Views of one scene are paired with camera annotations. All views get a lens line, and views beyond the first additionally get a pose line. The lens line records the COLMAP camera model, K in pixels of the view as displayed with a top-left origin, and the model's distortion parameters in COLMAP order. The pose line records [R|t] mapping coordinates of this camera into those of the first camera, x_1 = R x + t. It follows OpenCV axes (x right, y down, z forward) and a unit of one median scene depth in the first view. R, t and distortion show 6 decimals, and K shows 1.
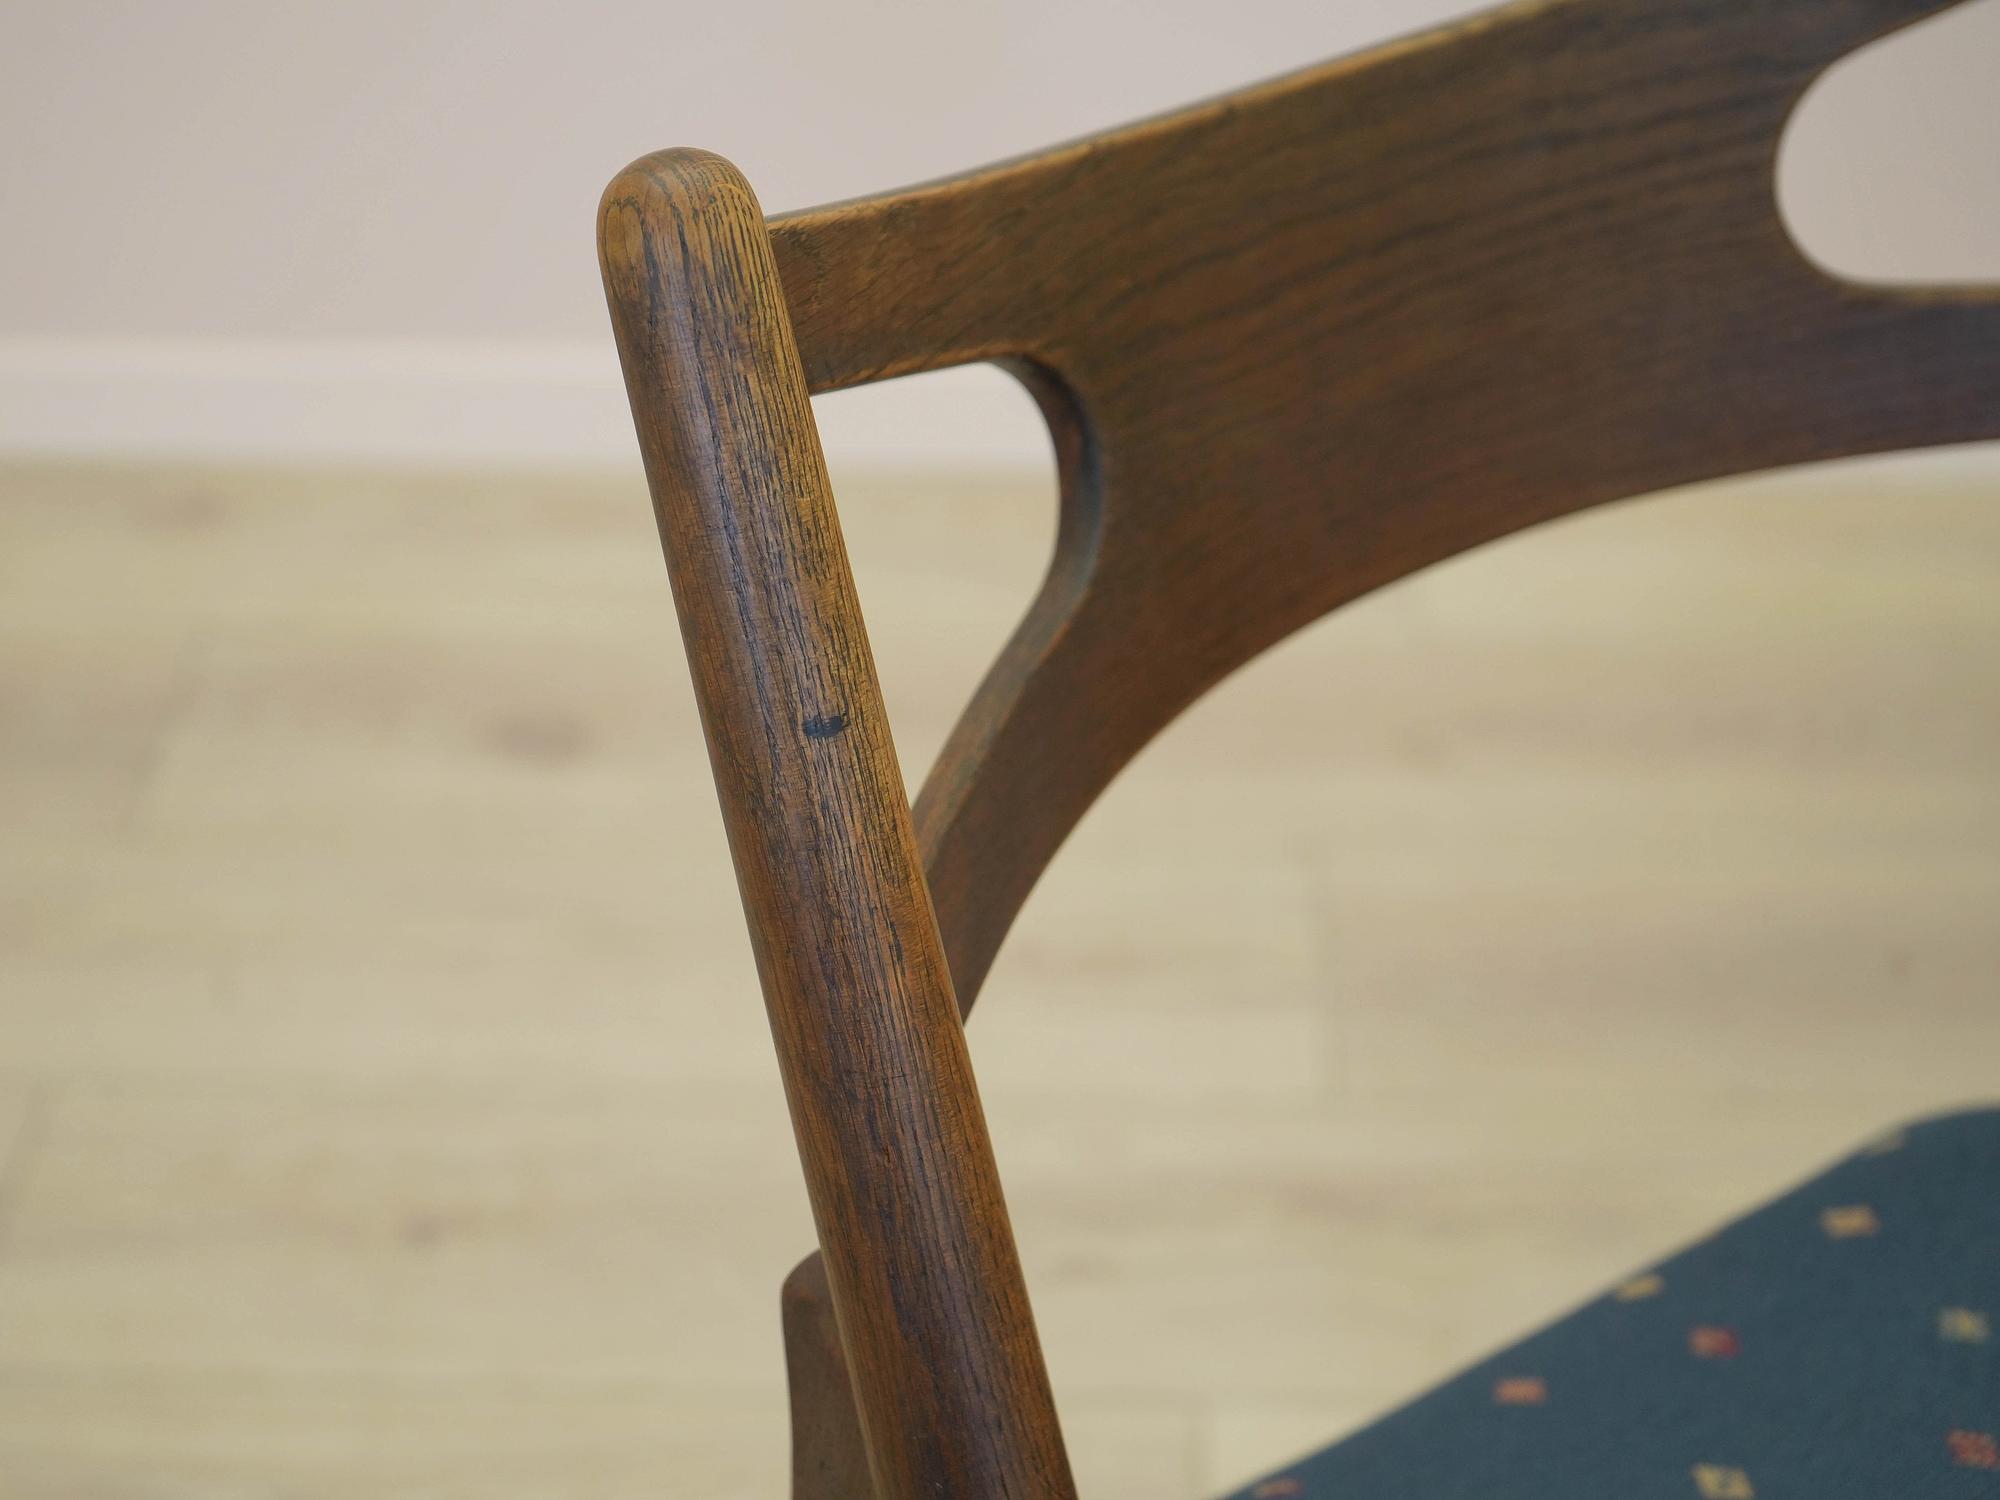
lens RADIAL K [[4059.9, 0, 1011.7], [0, 4059.9, 767.3], [0, 0, 1]] dist [-0.098890, 0.000000]
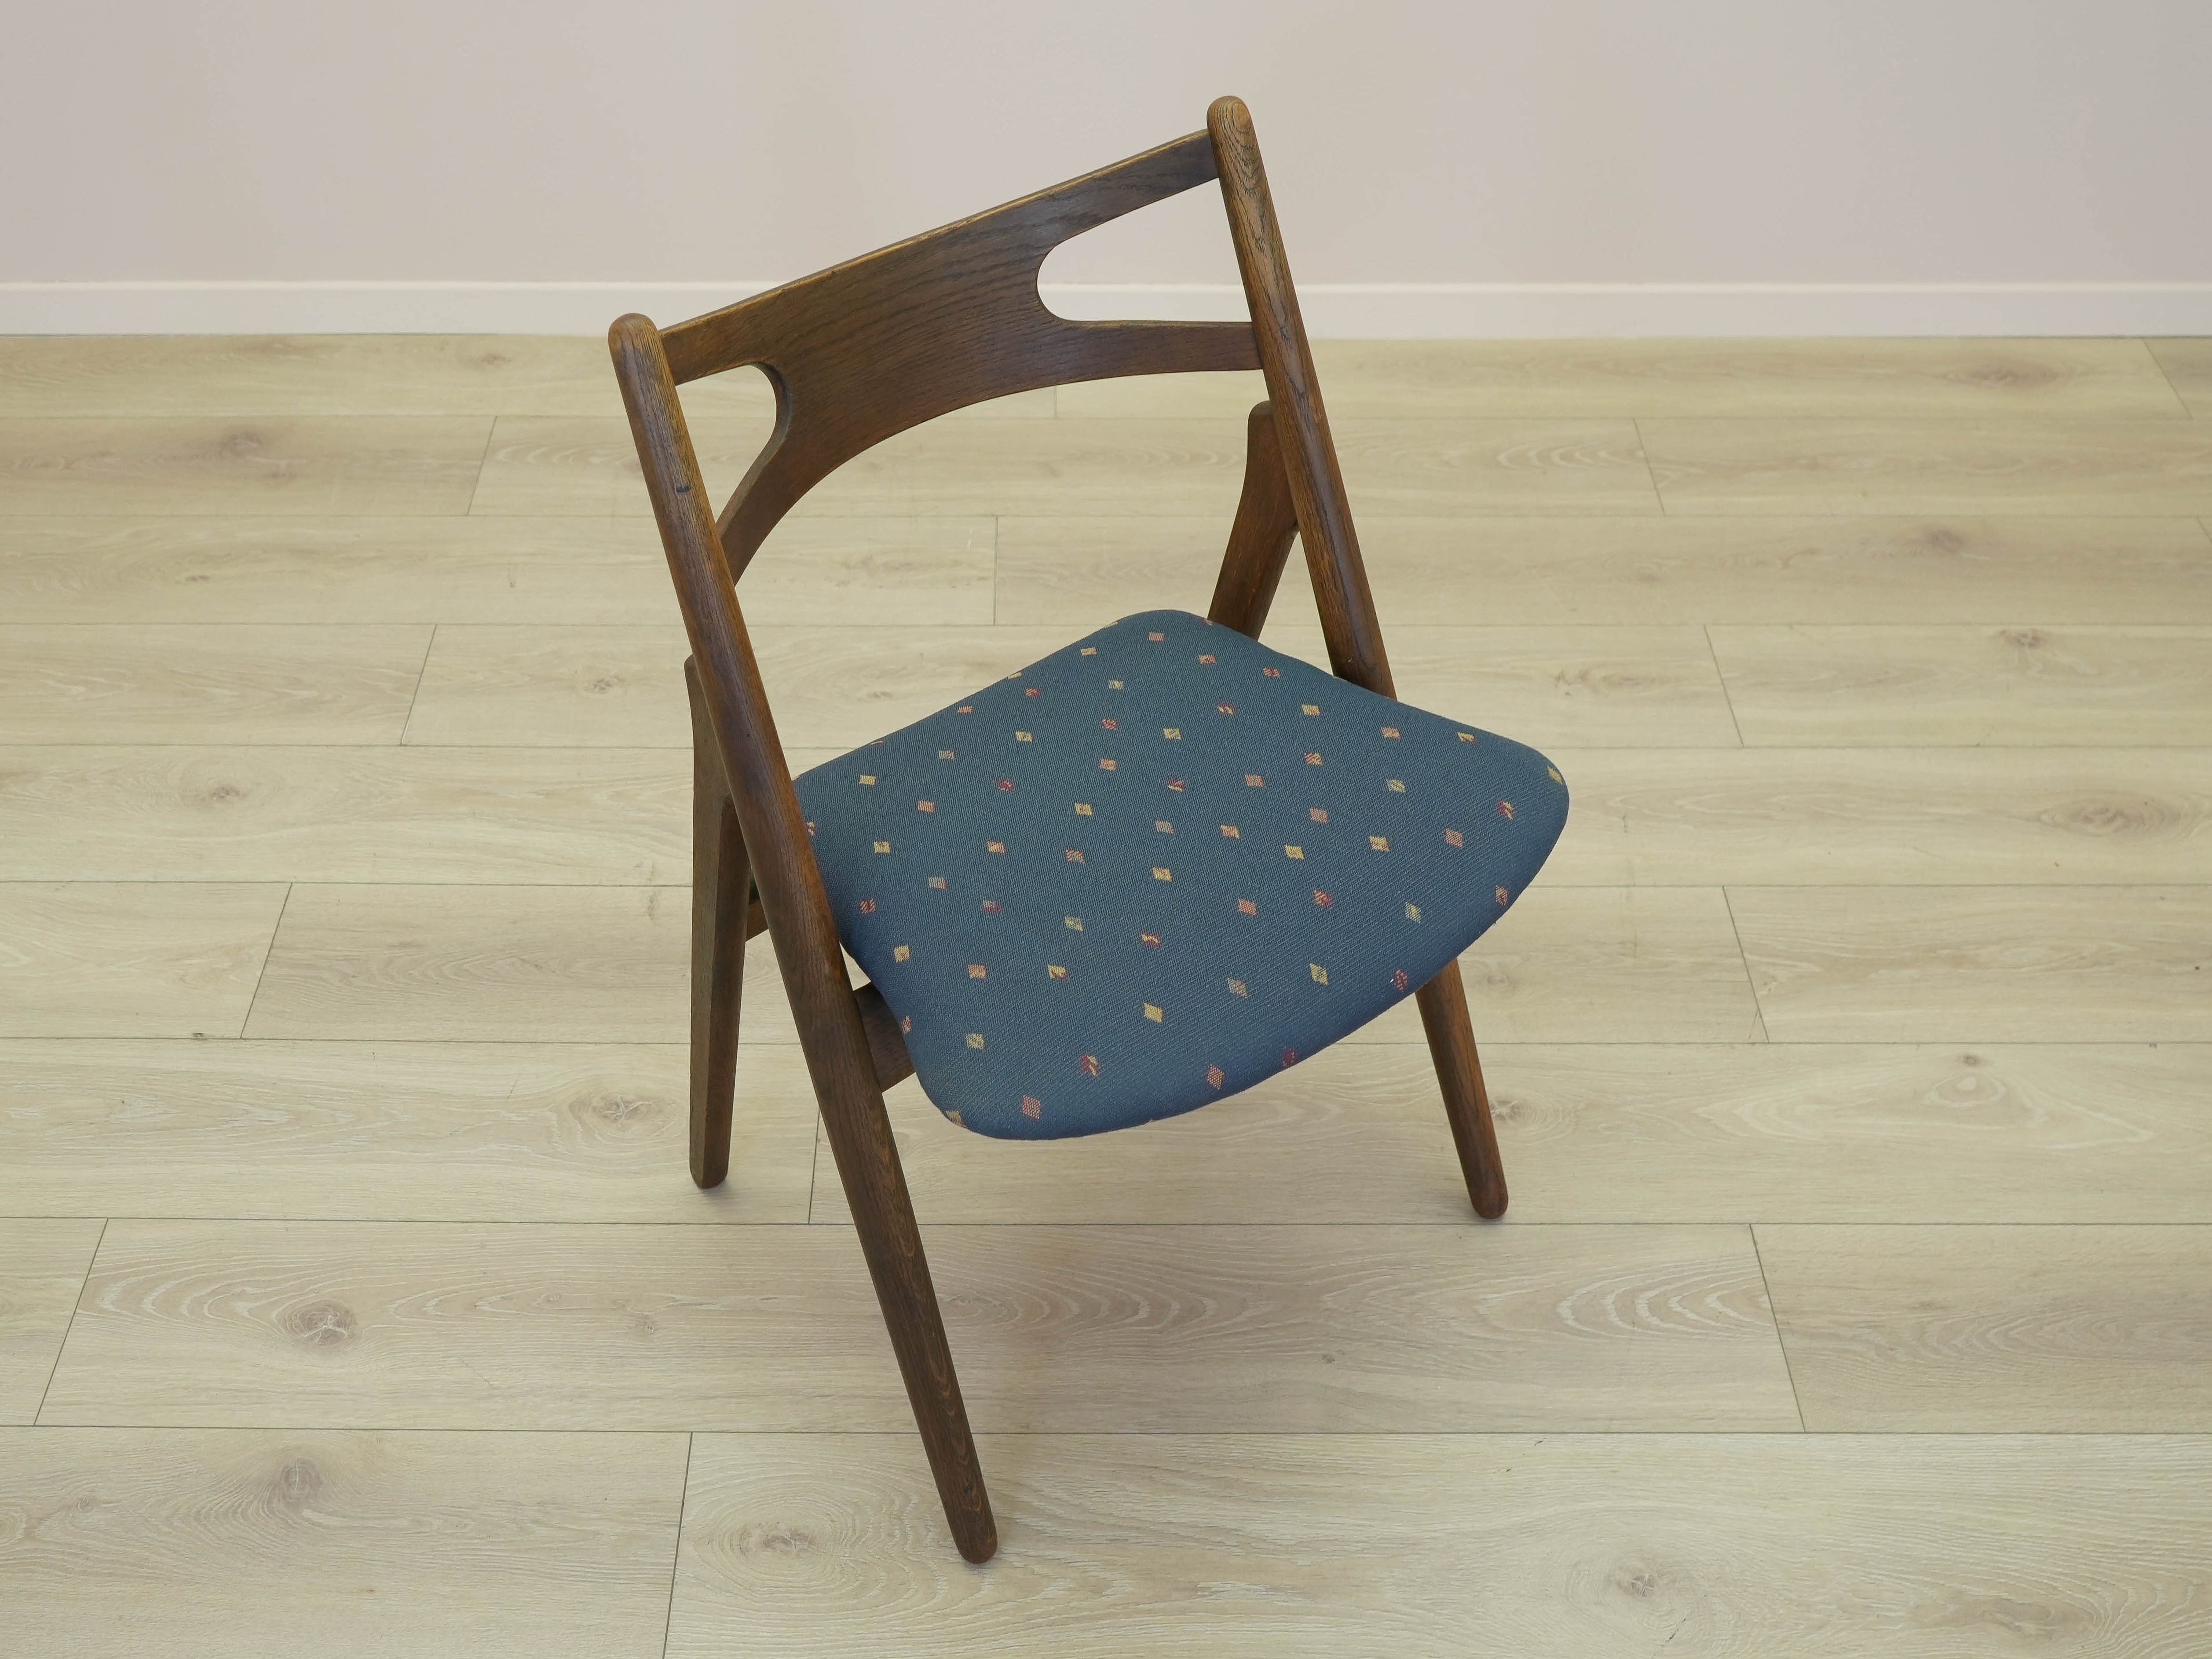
lens RADIAL K [[2311.6, 0, 1091.2], [0, 2311.6, 829.1], [0, 0, 1]] dist [-0.092401, 0.000000]
pose [[0.998756, -0.017655, 0.046633, 0.161063], [0.010070, 0.987367, 0.158132, -0.025028], [-0.048836, -0.157465, 0.986316, -0.751865]]
